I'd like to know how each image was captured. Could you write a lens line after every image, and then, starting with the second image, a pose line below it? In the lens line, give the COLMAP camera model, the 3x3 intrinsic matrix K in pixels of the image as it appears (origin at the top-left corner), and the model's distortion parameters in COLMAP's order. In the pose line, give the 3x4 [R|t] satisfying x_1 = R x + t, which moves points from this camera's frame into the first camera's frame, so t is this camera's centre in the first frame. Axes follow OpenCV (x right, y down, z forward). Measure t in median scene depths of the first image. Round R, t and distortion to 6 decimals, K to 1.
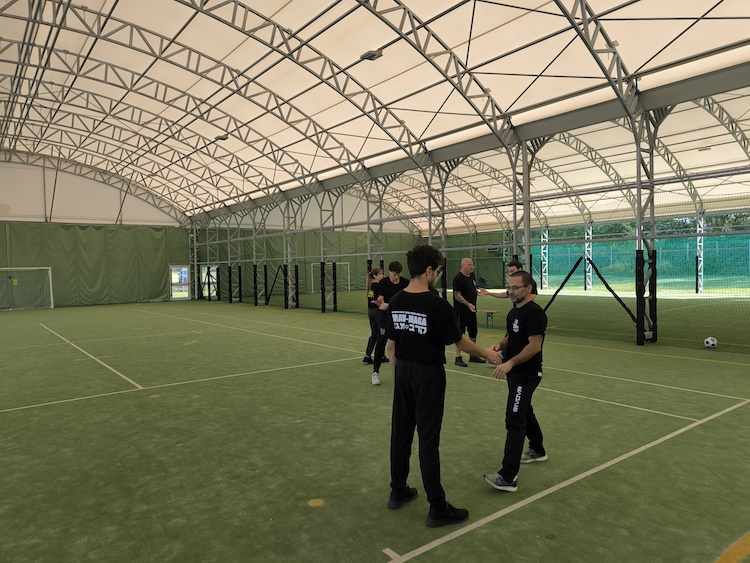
lens RADIAL K [[506.2, 0, 376.9], [0, 506.2, 283.8], [0, 0, 1]] dist [0.042425, -0.020286]
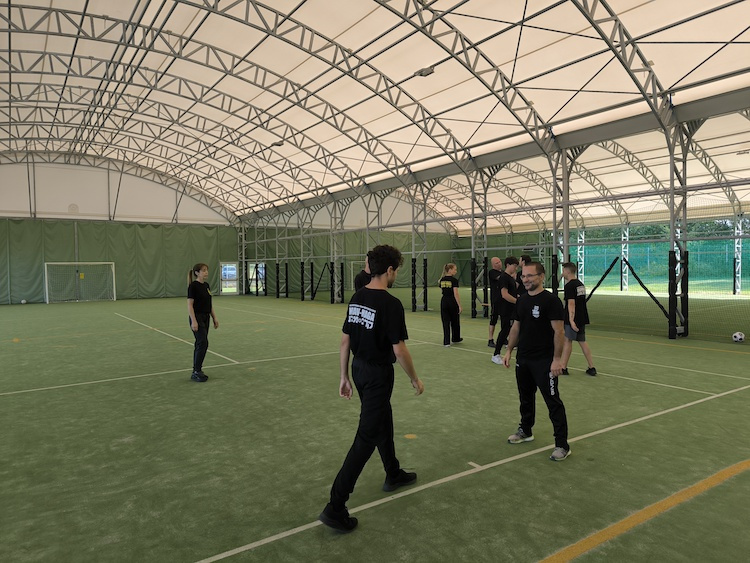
lens RADIAL K [[506.2, 0, 383.5], [0, 506.2, 280.7], [0, 0, 1]] dist [0.042425, -0.020286]
pose [[0.998748, 0.012186, -0.048522, -0.029947], [-0.012410, 0.999914, -0.004316, 0.006150], [0.048466, 0.004913, 0.998813, -0.076916]]
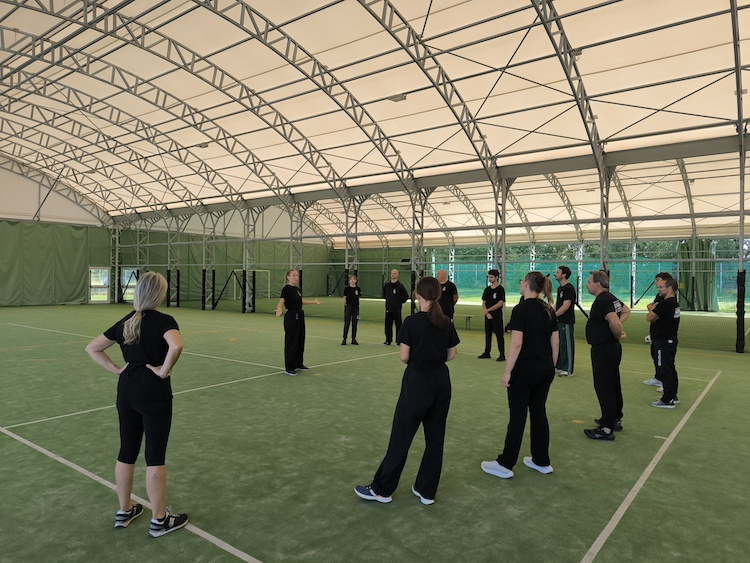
lens RADIAL K [[506.2, 0, 369.8], [0, 506.2, 276.7], [0, 0, 1]] dist [0.042425, -0.020286]
pose [[0.968352, 0.033859, 0.247279, -0.268408], [-0.024934, 0.998923, -0.039136, 0.012847], [-0.248338, 0.031731, 0.968154, -0.091330]]
